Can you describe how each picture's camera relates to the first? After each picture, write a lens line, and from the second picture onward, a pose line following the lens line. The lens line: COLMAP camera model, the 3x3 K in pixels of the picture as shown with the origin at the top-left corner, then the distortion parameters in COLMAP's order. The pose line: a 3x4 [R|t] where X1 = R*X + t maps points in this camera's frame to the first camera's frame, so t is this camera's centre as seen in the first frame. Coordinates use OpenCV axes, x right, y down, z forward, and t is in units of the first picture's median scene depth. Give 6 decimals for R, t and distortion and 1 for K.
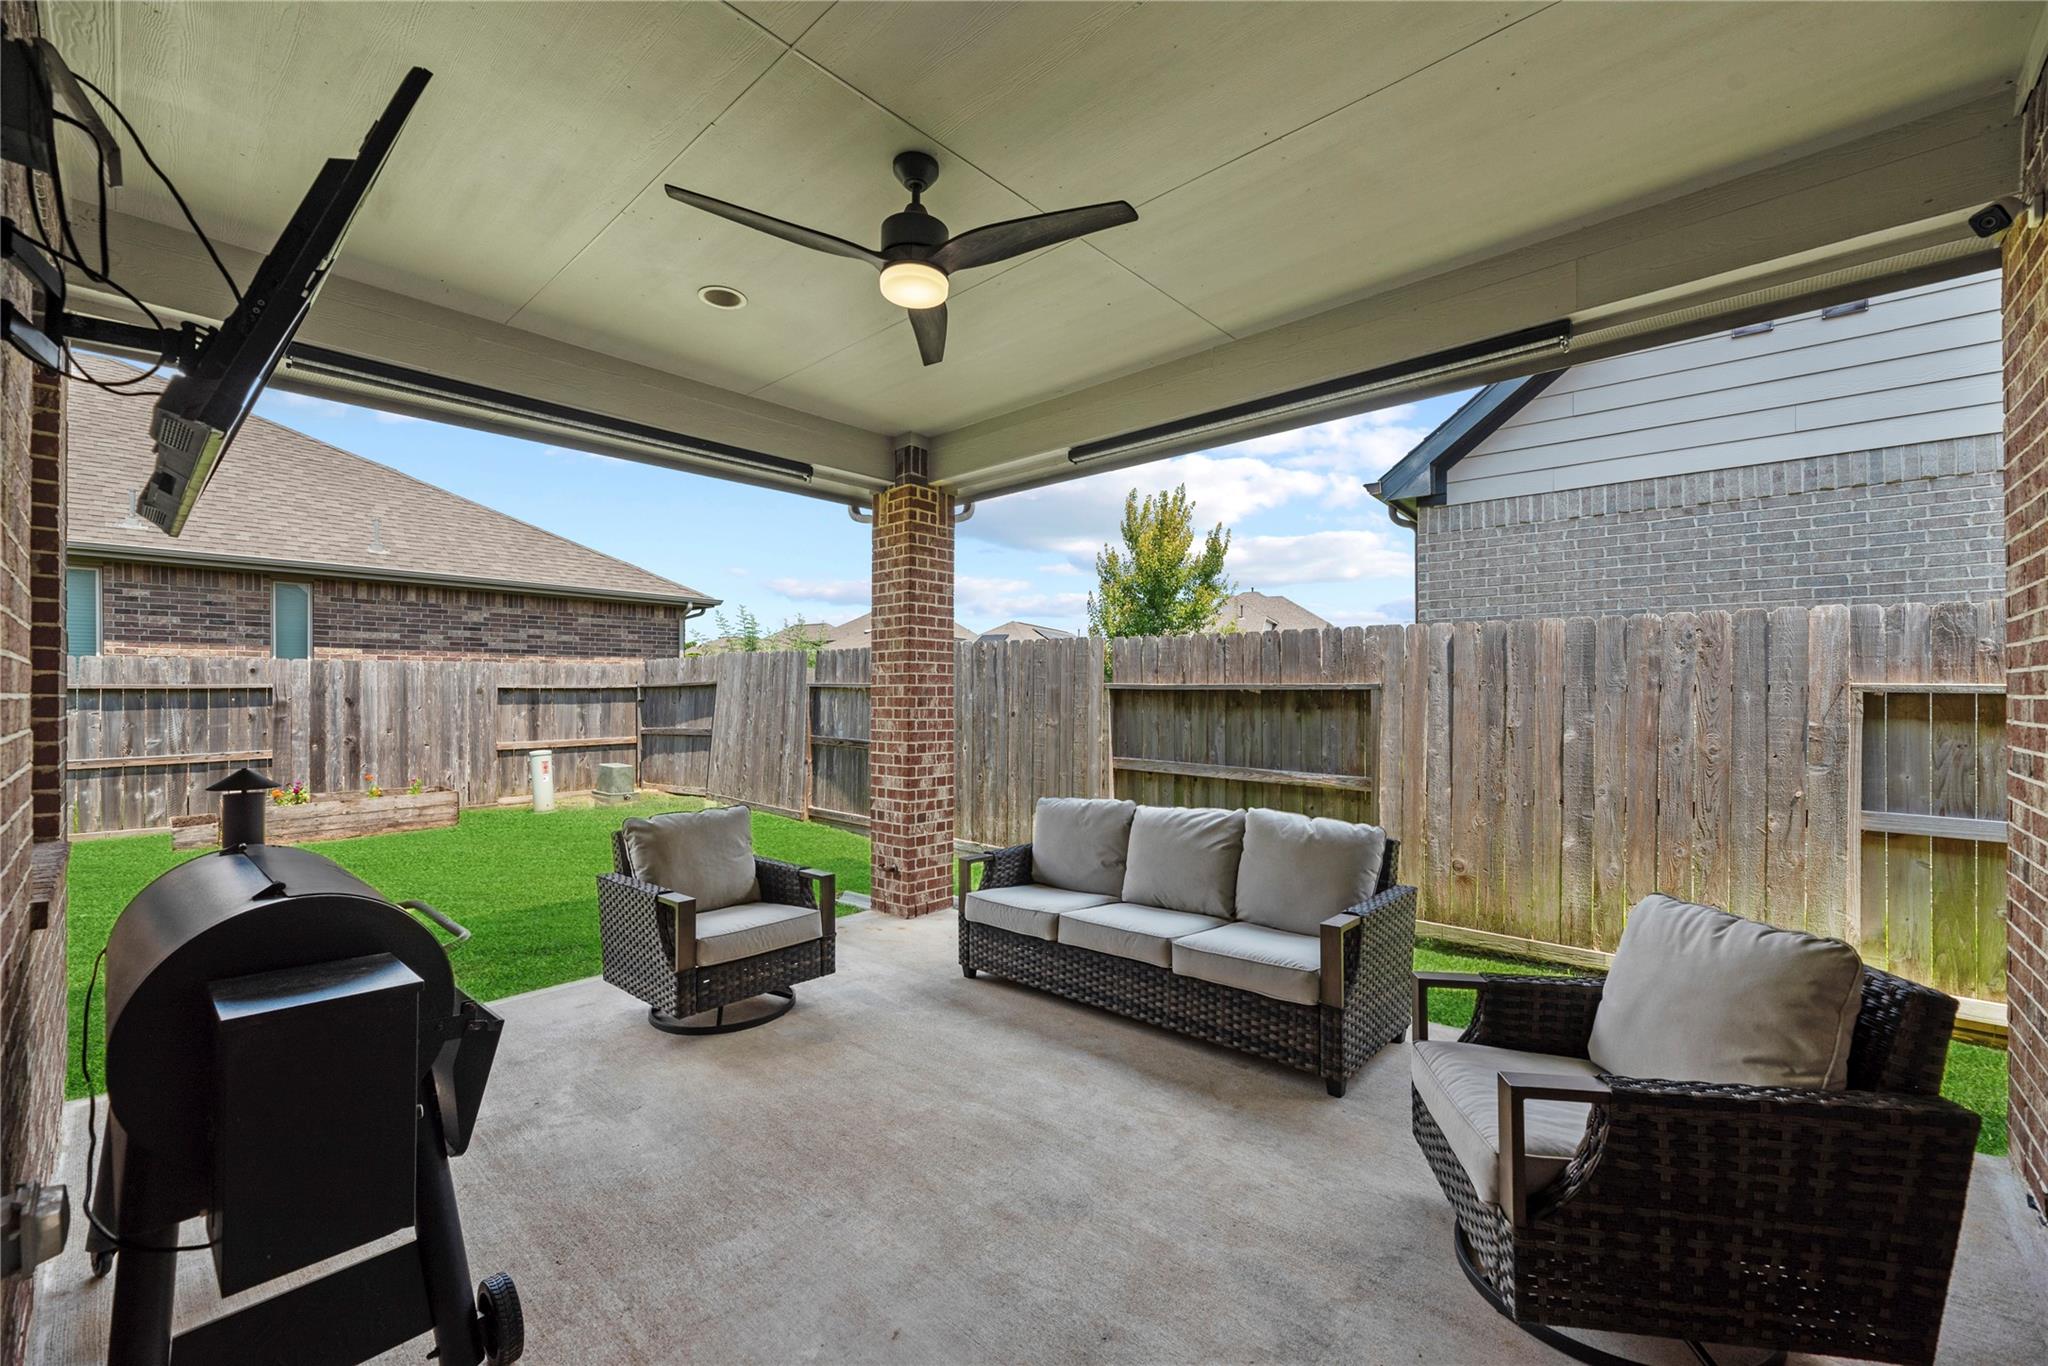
lens RADIAL K [[826.7, 0, 1032.6], [0, 826.7, 685.8], [0, 0, 1]] dist [0.002452, 0.000044]
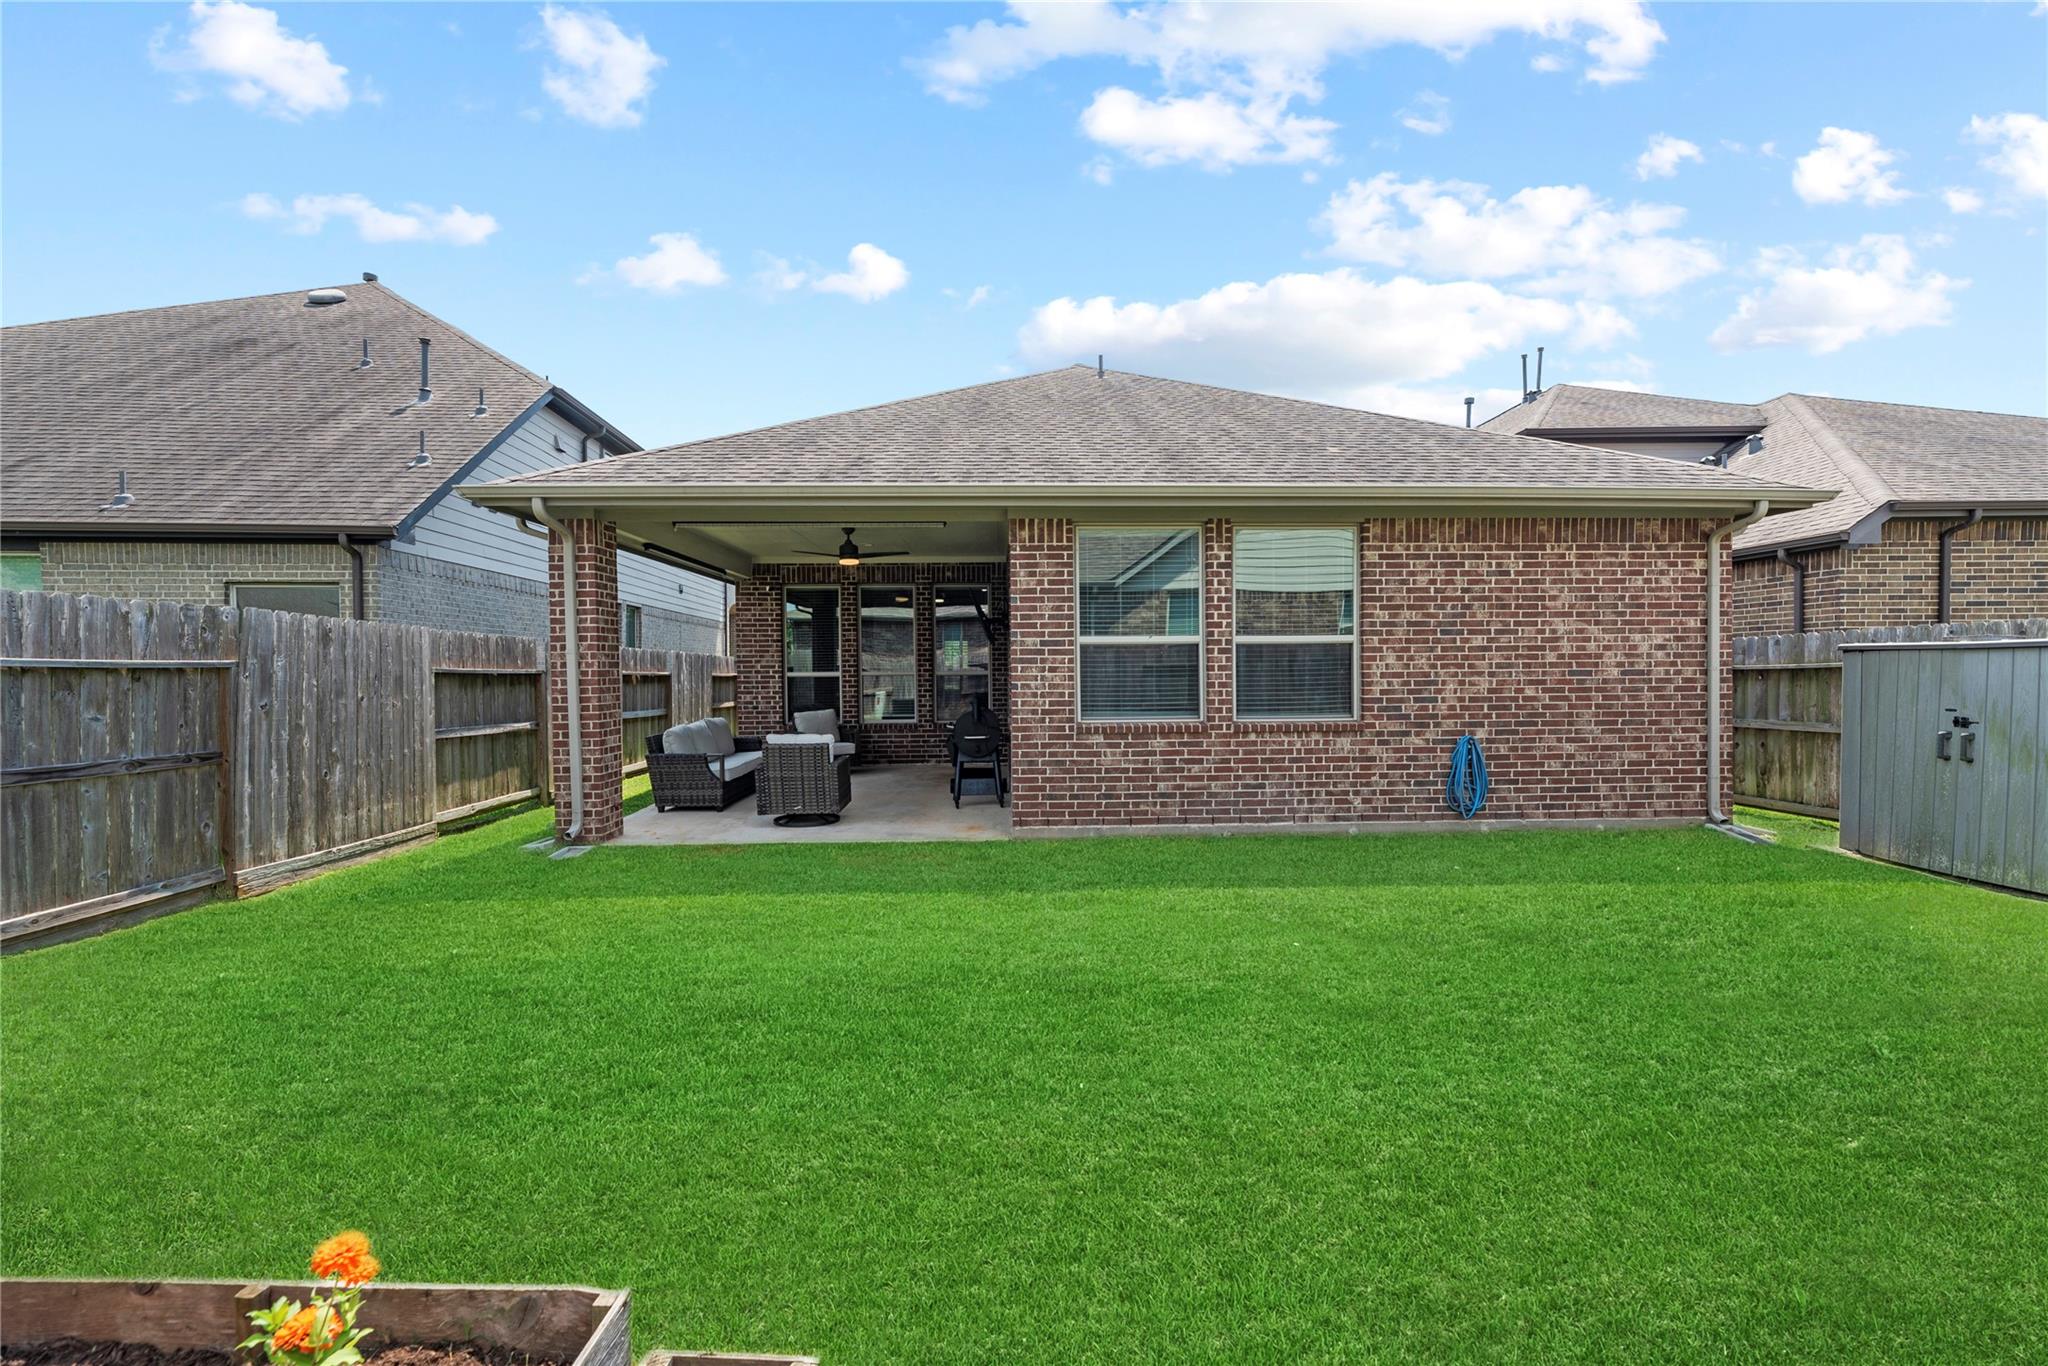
lens RADIAL K [[826.7, 0, 1032.6], [0, 826.7, 685.8], [0, 0, 1]] dist [0.002452, 0.000044]
pose [[-0.695544, -0.019192, 0.718227, -1.439148], [-0.020642, 0.999764, 0.006724, -0.002767], [-0.718187, -0.010149, -0.695776, 1.292331]]
